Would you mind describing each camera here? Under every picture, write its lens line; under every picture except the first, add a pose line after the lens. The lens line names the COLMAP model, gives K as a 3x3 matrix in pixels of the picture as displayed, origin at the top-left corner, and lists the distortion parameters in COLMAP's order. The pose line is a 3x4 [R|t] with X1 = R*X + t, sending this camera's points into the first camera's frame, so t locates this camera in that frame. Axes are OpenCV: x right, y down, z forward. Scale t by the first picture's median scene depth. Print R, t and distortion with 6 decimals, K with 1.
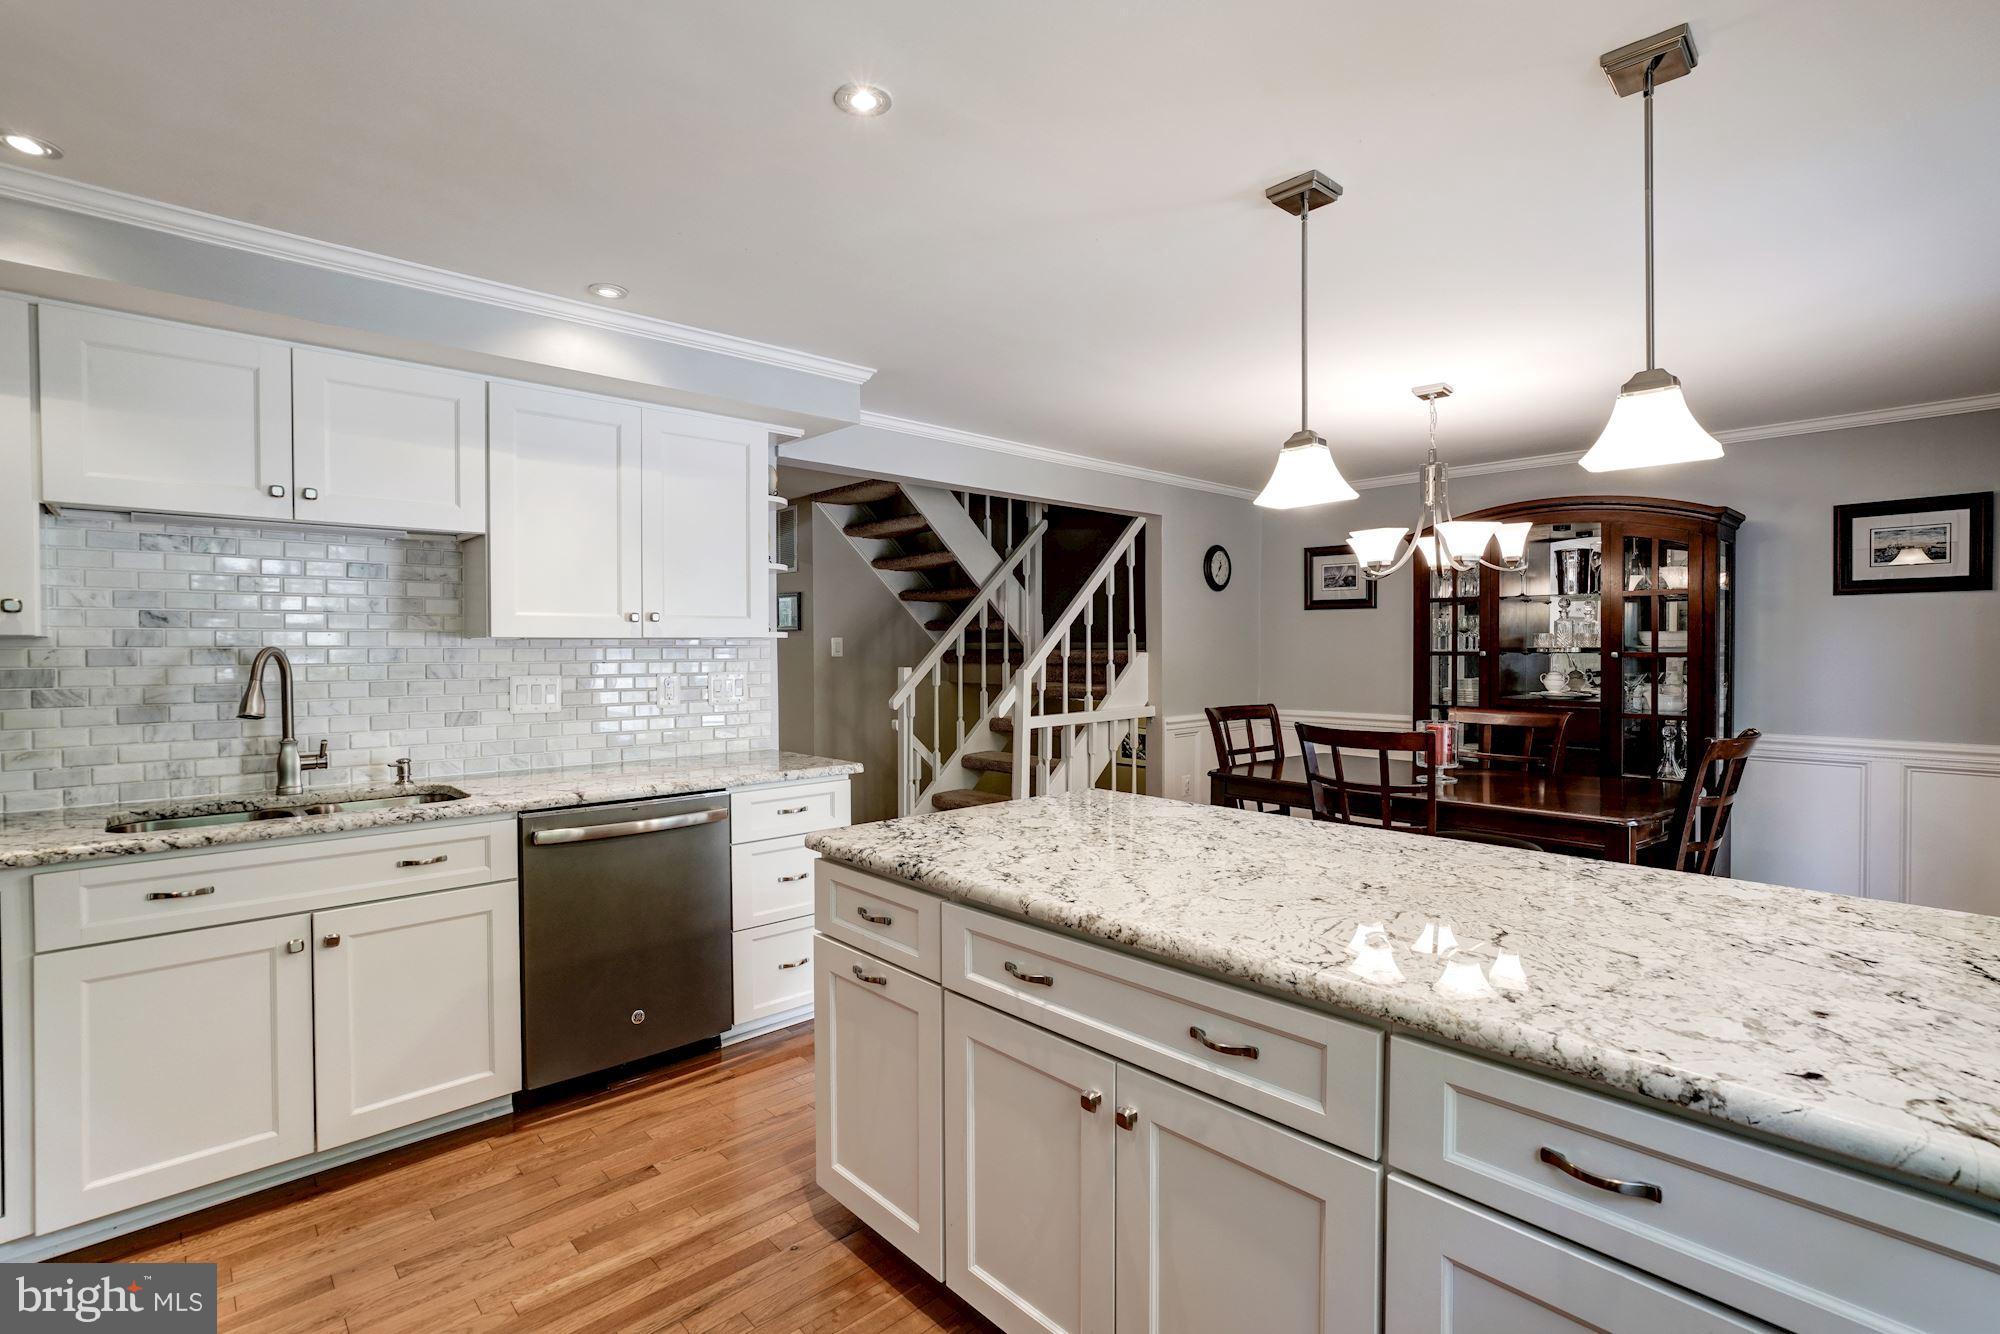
lens RADIAL K [[922.3, 0, 971.8], [0, 922.3, 666.5], [0, 0, 1]] dist [-0.027875, 0.002411]
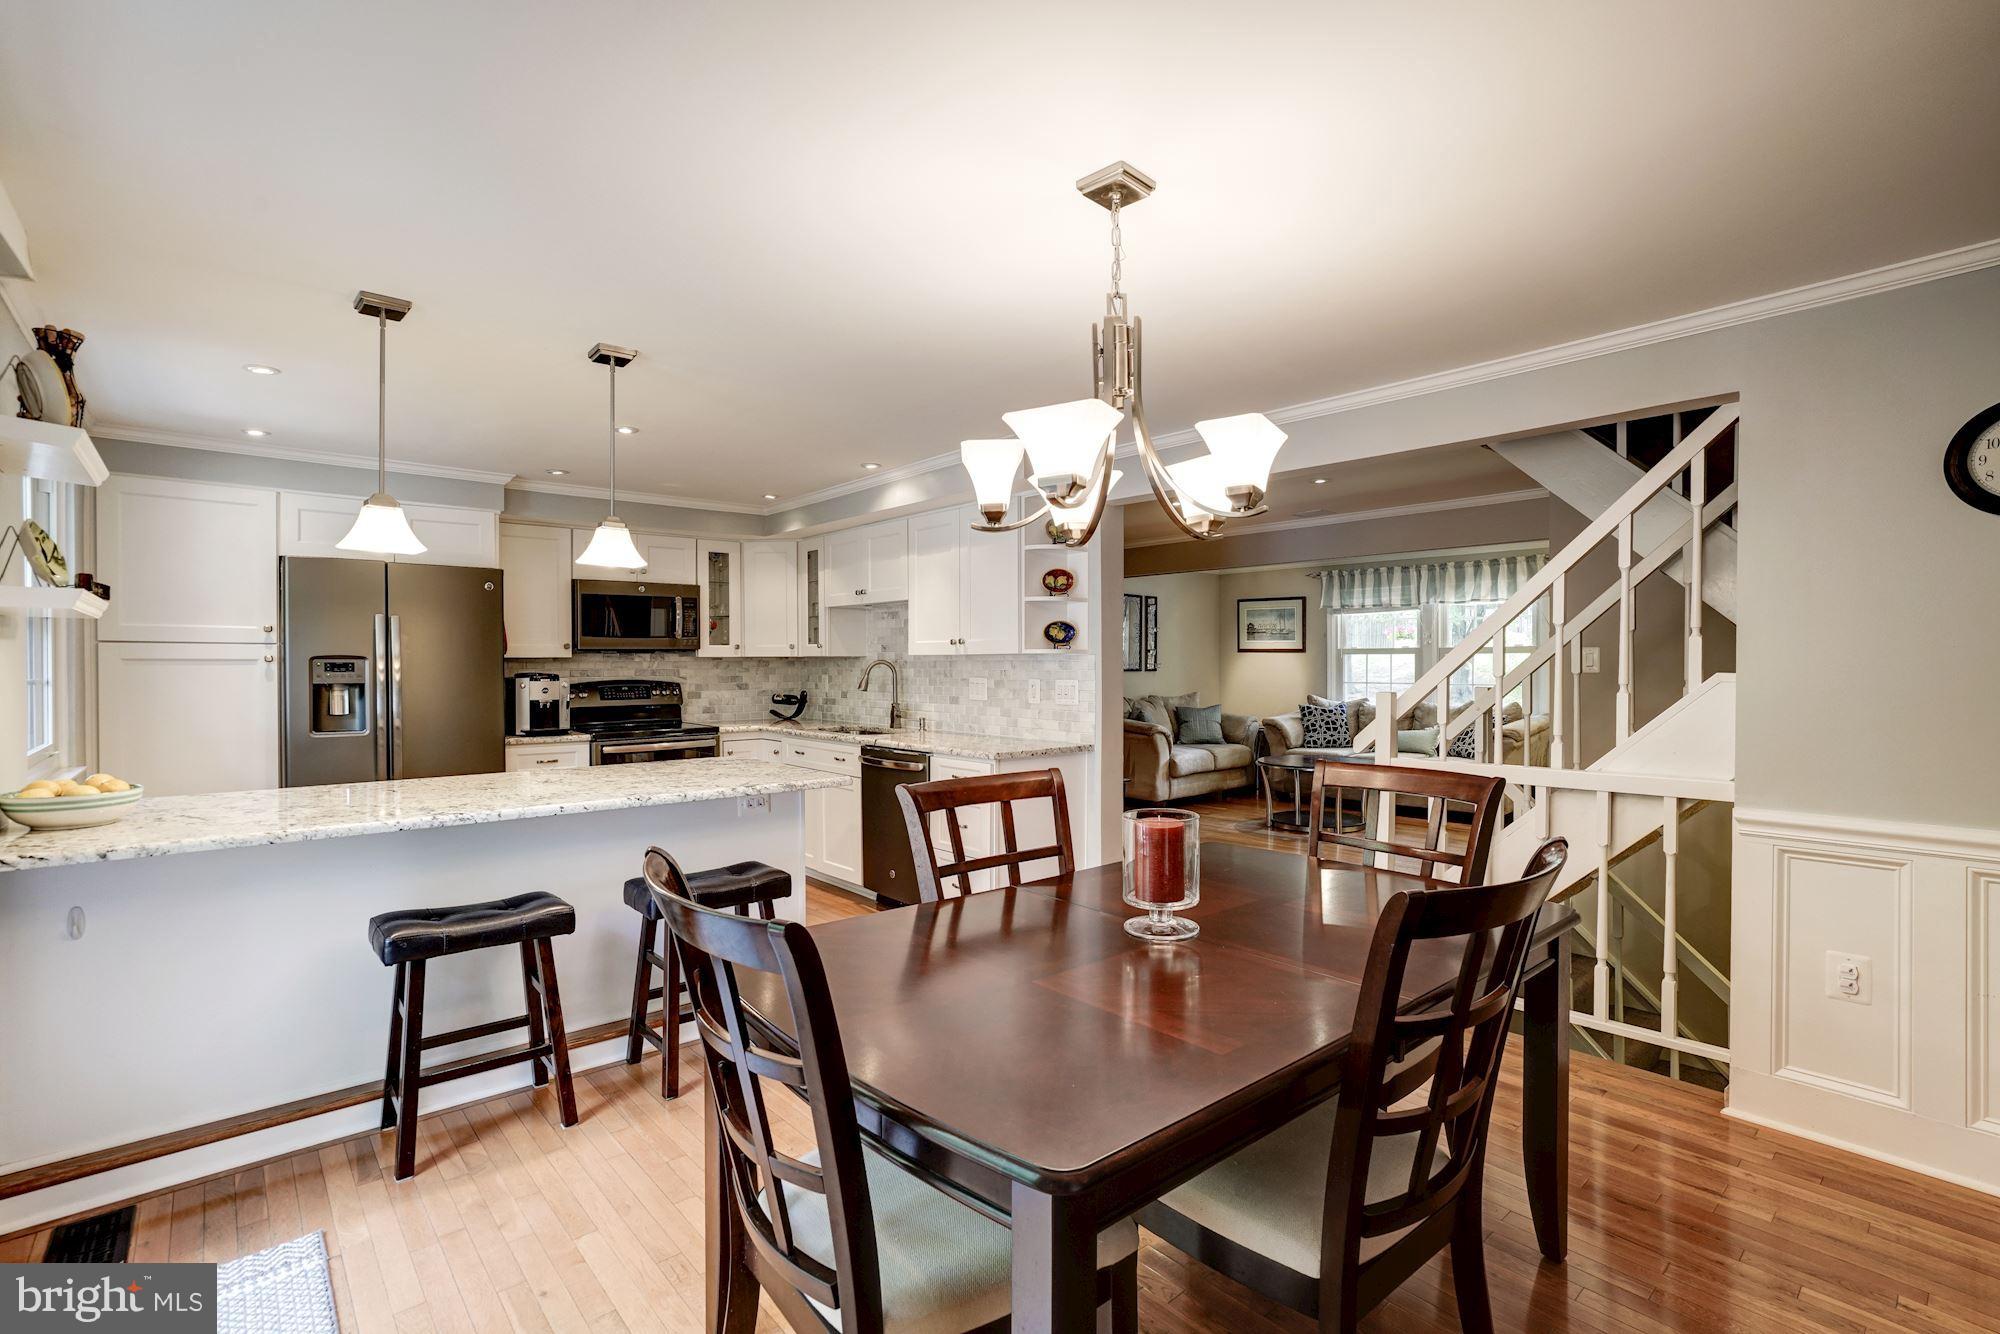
lens RADIAL K [[922.3, 0, 1021.3], [0, 922.3, 684.9], [0, 0, 1]] dist [-0.027875, 0.002411]
pose [[-0.031653, 0.028766, -0.999085, 1.381370], [-0.018845, 0.999391, 0.029372, -0.031711], [0.999321, 0.019757, -0.031091, 1.303405]]
